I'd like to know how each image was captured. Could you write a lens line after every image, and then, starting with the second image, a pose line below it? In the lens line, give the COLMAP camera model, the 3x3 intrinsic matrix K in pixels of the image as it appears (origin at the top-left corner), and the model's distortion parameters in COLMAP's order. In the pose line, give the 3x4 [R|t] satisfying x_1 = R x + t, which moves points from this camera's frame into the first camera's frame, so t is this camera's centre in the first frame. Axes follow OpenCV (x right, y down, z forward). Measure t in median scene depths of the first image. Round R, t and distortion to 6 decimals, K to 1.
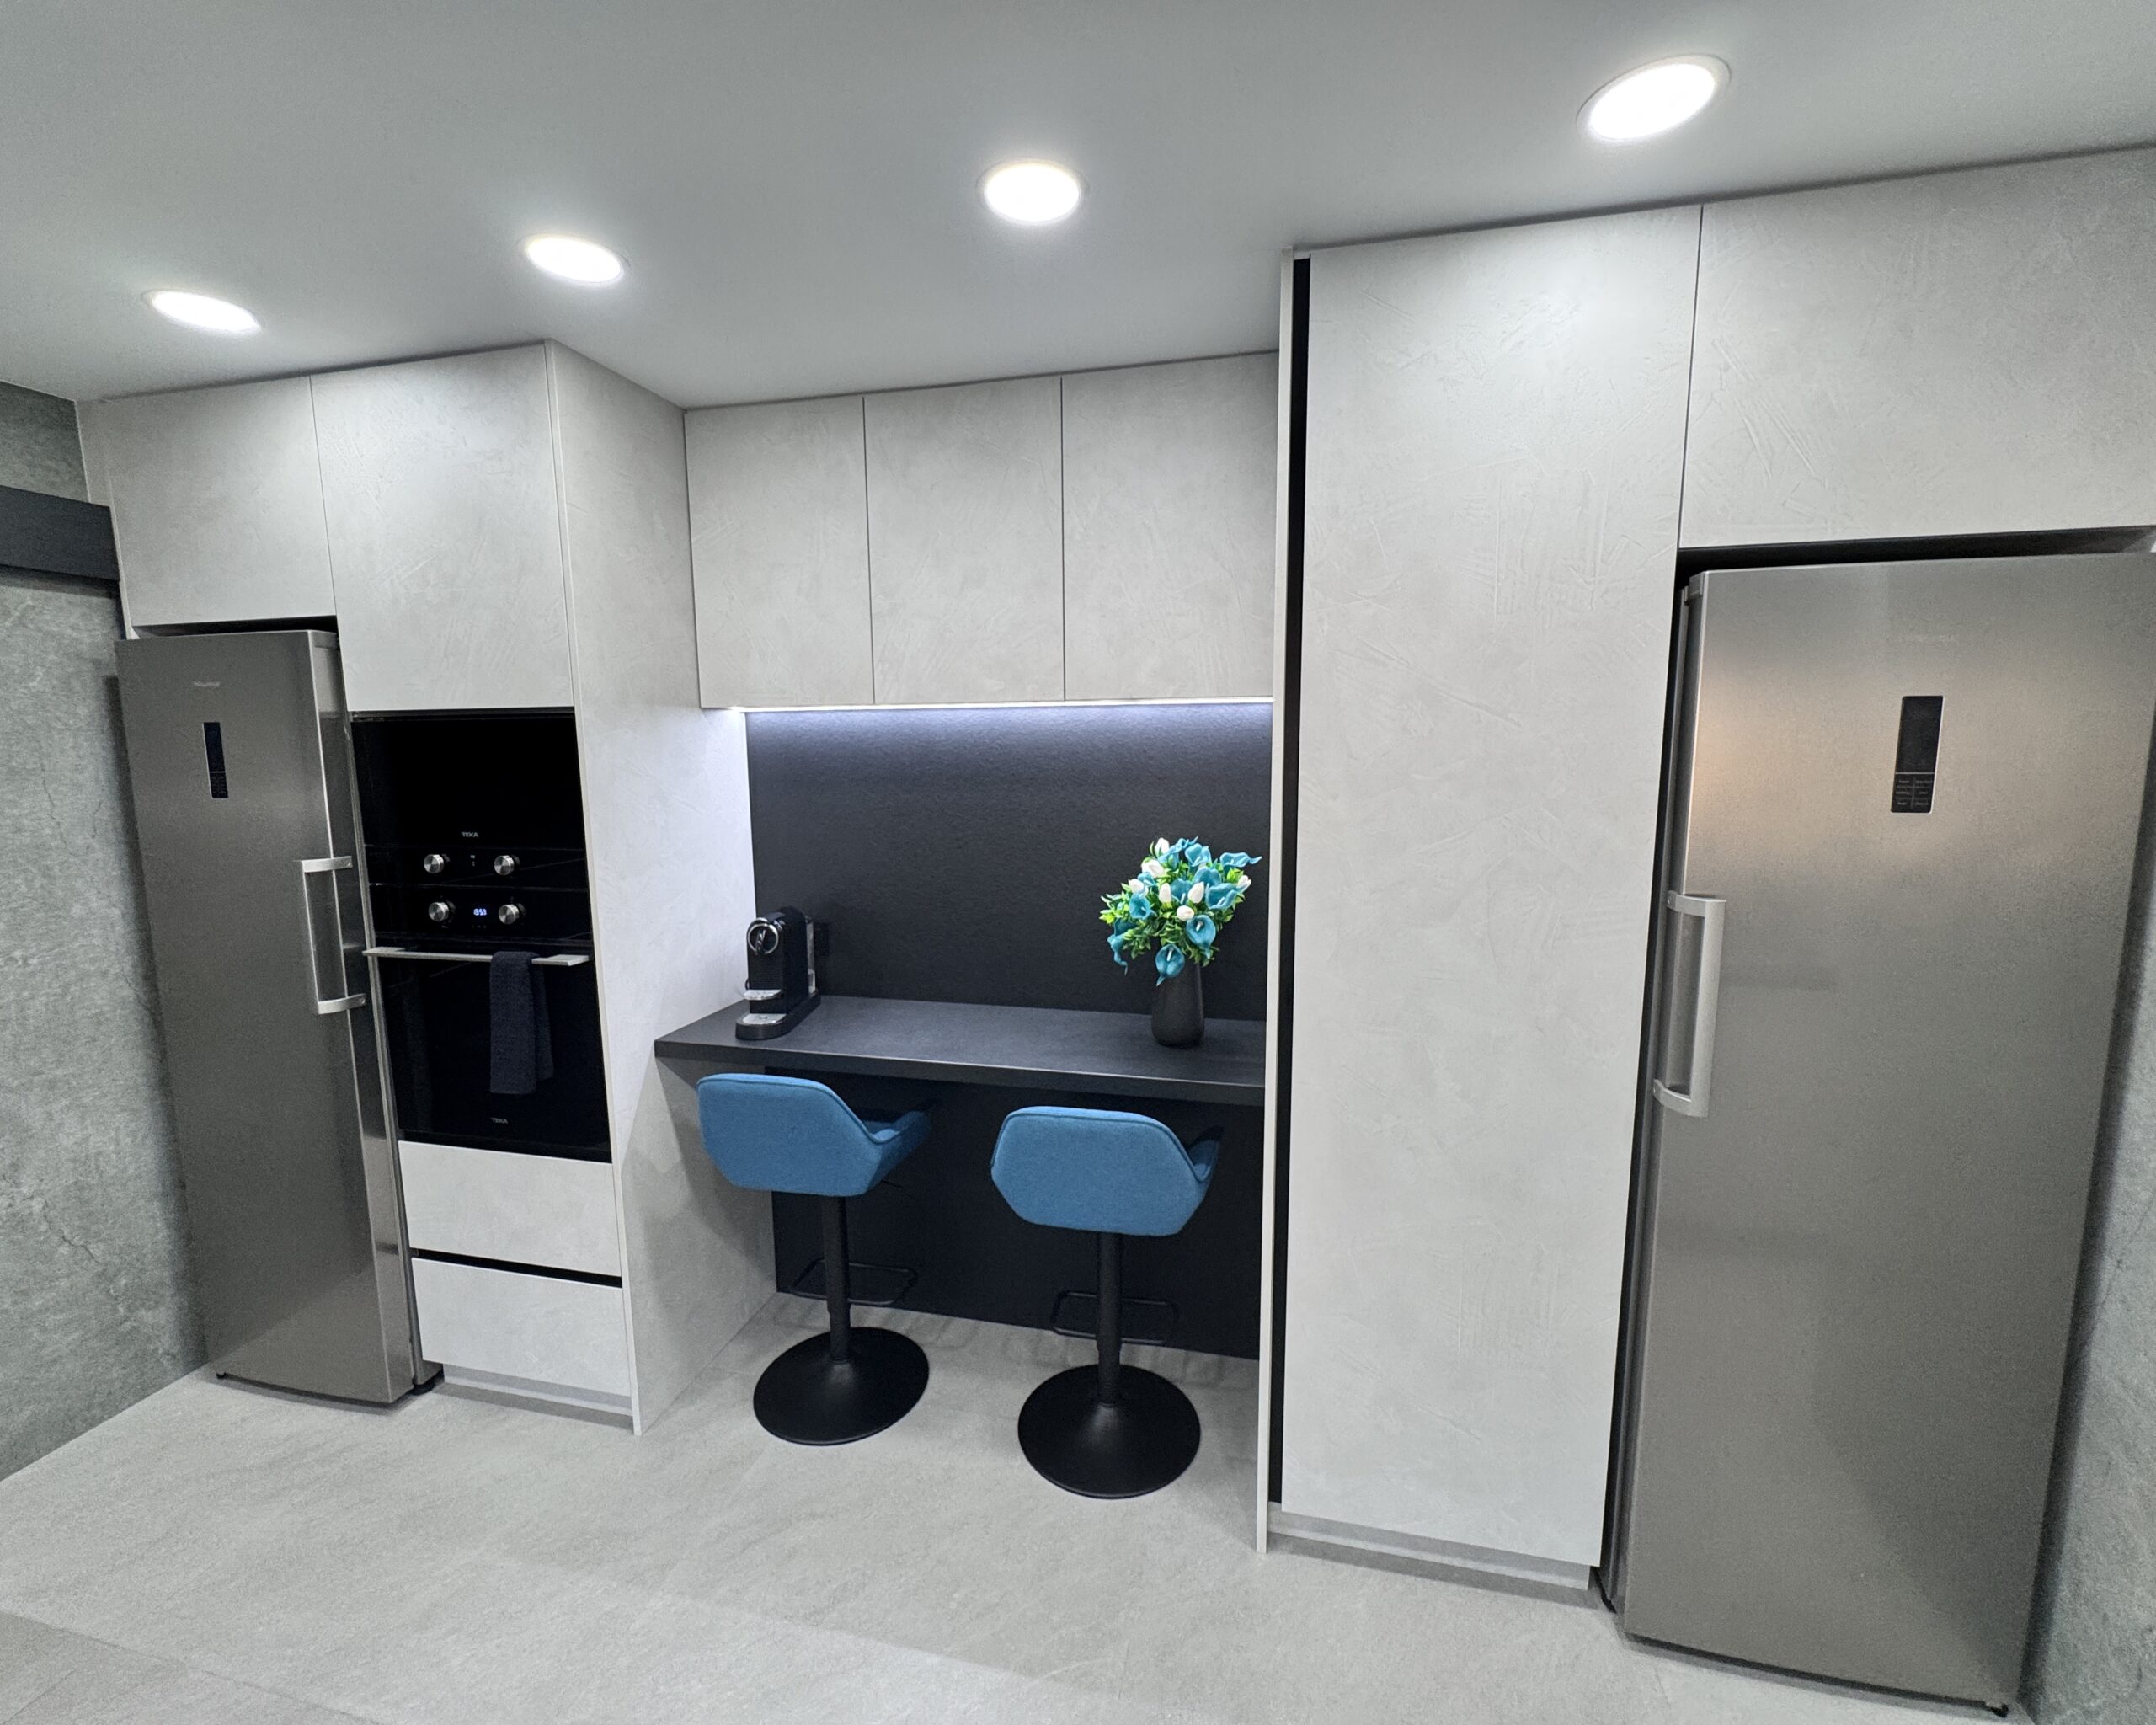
lens RADIAL K [[922.1, 0, 1080.2], [0, 922.1, 866.2], [0, 0, 1]] dist [-0.002426, 0.000293]
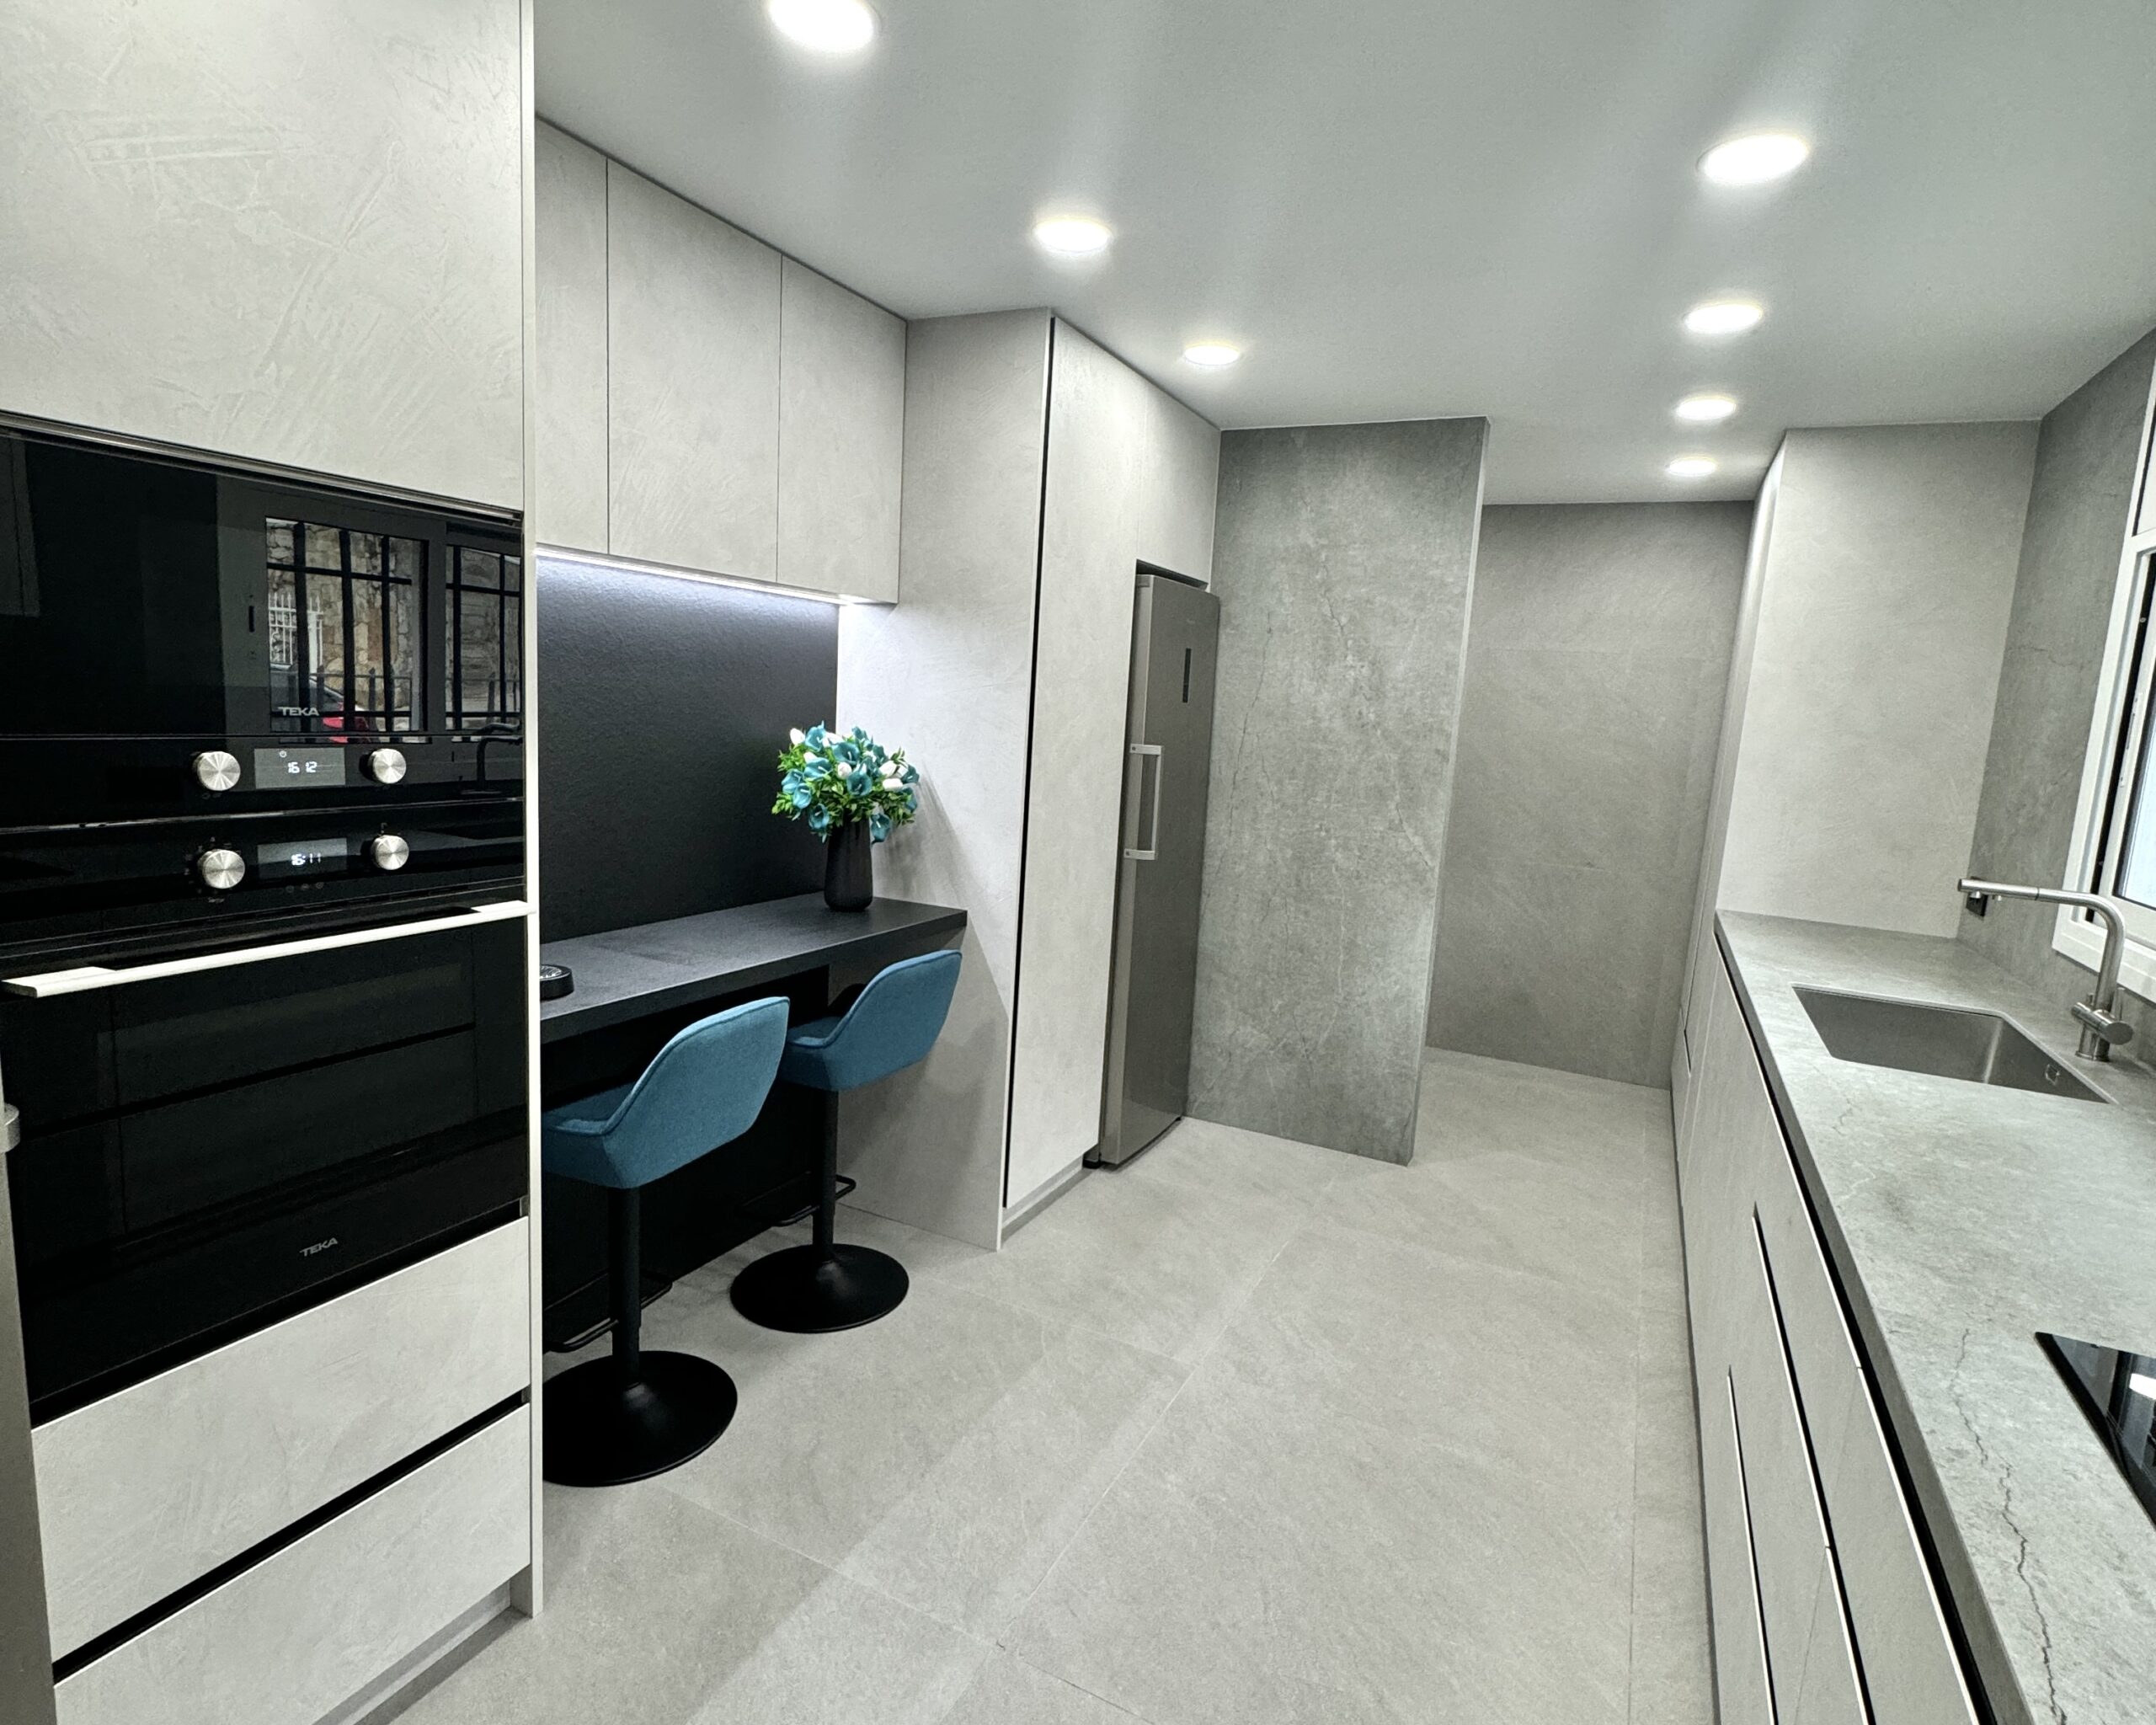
lens RADIAL K [[1143.9, 0, 1081.6], [0, 1143.9, 863.5], [0, 0, 1]] dist [-0.003900, 0.001099]
pose [[0.229116, -0.116308, 0.966426, -1.157777], [0.068631, 0.992295, 0.103150, 0.015140], [-0.970977, 0.042694, 0.235333, 0.401584]]
